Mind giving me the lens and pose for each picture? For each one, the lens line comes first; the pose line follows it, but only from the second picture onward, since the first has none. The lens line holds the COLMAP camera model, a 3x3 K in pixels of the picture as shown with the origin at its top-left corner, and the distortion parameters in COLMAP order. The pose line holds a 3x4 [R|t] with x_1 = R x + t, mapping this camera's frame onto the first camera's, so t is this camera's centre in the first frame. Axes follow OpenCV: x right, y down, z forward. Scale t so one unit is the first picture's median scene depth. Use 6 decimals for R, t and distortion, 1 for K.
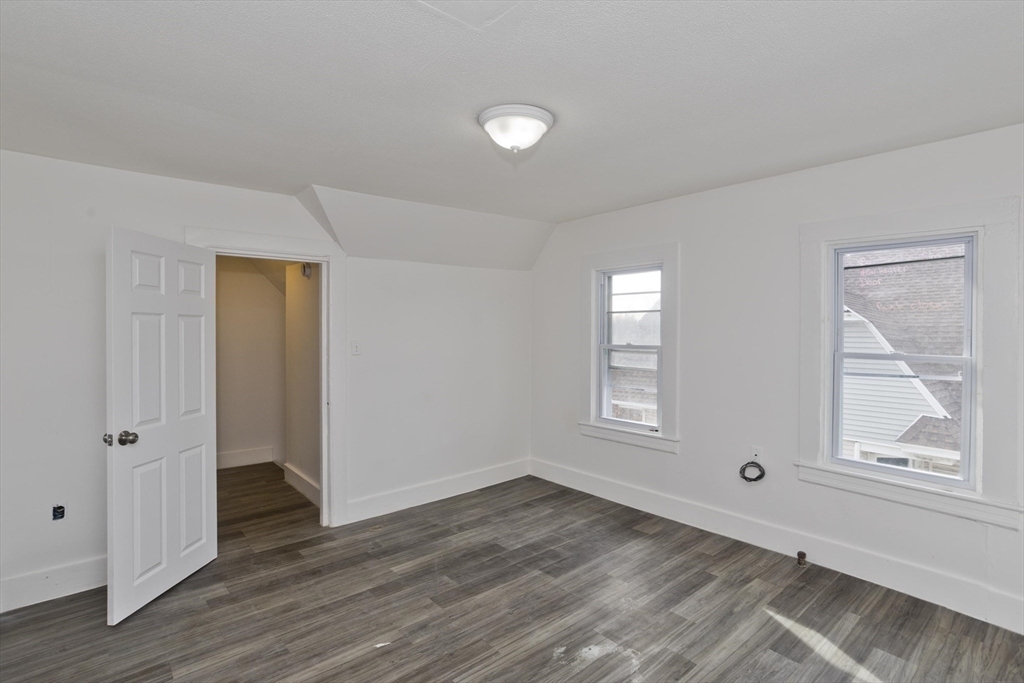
lens RADIAL K [[491.0, 0, 513.8], [0, 491.0, 338.6], [0, 0, 1]] dist [-0.049027, 0.029877]
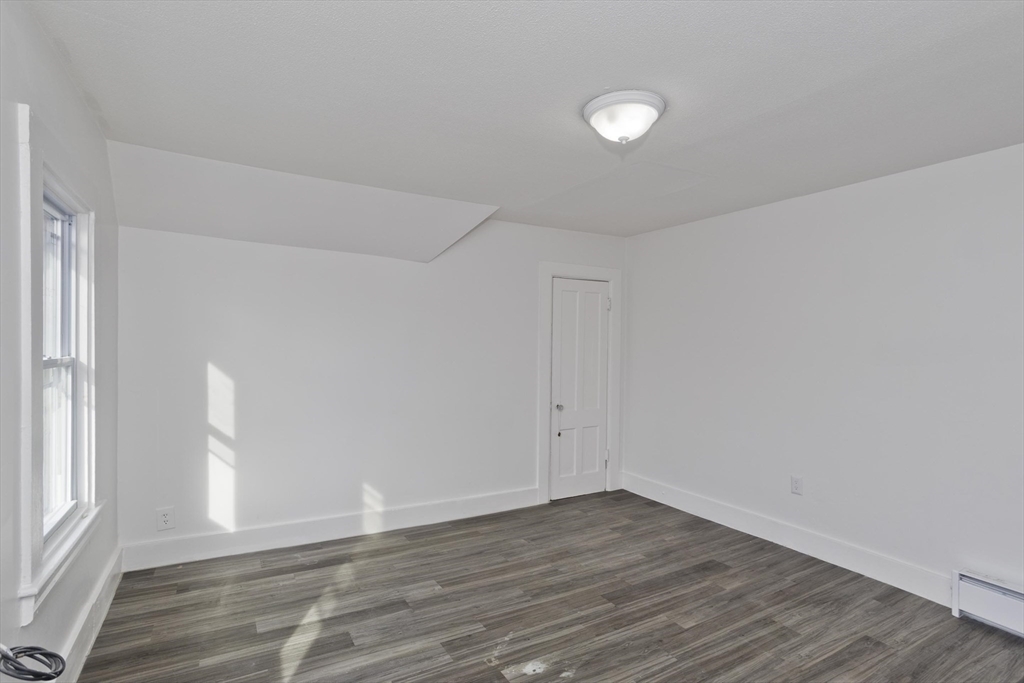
lens RADIAL K [[491.0, 0, 513.8], [0, 491.0, 338.6], [0, 0, 1]] dist [-0.049027, 0.029877]
pose [[-0.983243, -0.002528, 0.182281, 0.023482], [-0.002599, 0.999997, -0.000149, 0.009626], [-0.182280, -0.000620, -0.983246, 1.499652]]
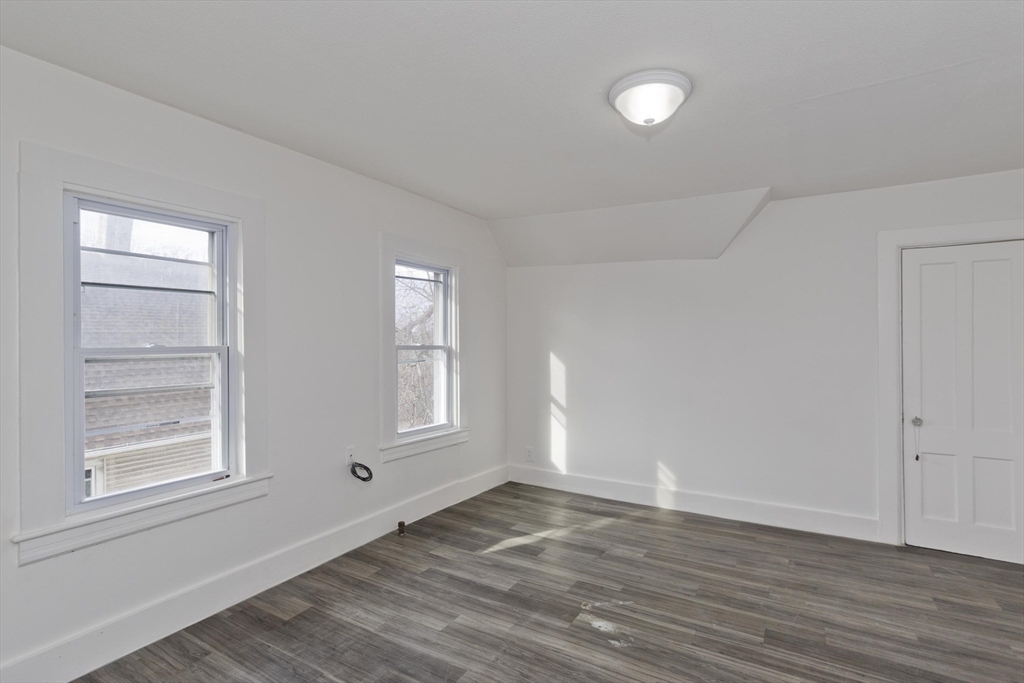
lens RADIAL K [[493.1, 0, 515.9], [0, 493.1, 344.8], [0, 0, 1]] dist [-0.068085, 0.036673]
pose [[-0.328320, 0.004923, 0.944554, -0.581506], [0.018956, 0.999819, 0.001378, 0.039514], [-0.944376, 0.018357, -0.328354, 1.166873]]
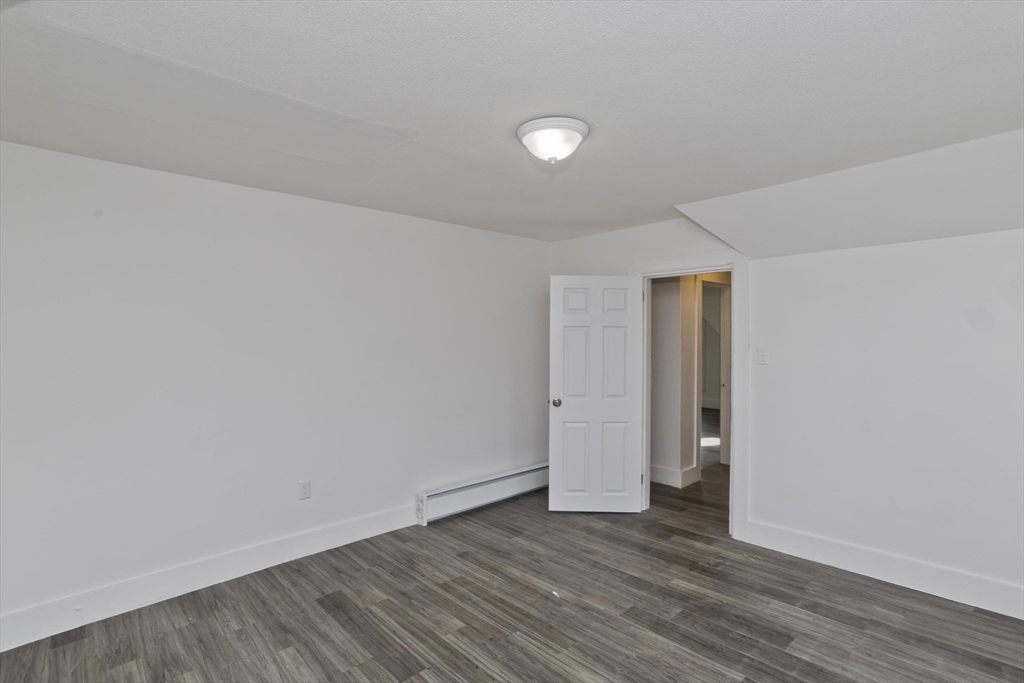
lens RADIAL K [[491.0, 0, 513.8], [0, 491.0, 338.6], [0, 0, 1]] dist [-0.049027, 0.029877]
pose [[0.051387, -0.005582, -0.998663, 0.769761], [-0.011549, 0.999914, -0.006183, -0.005995], [0.998612, 0.011851, 0.051319, 0.659305]]
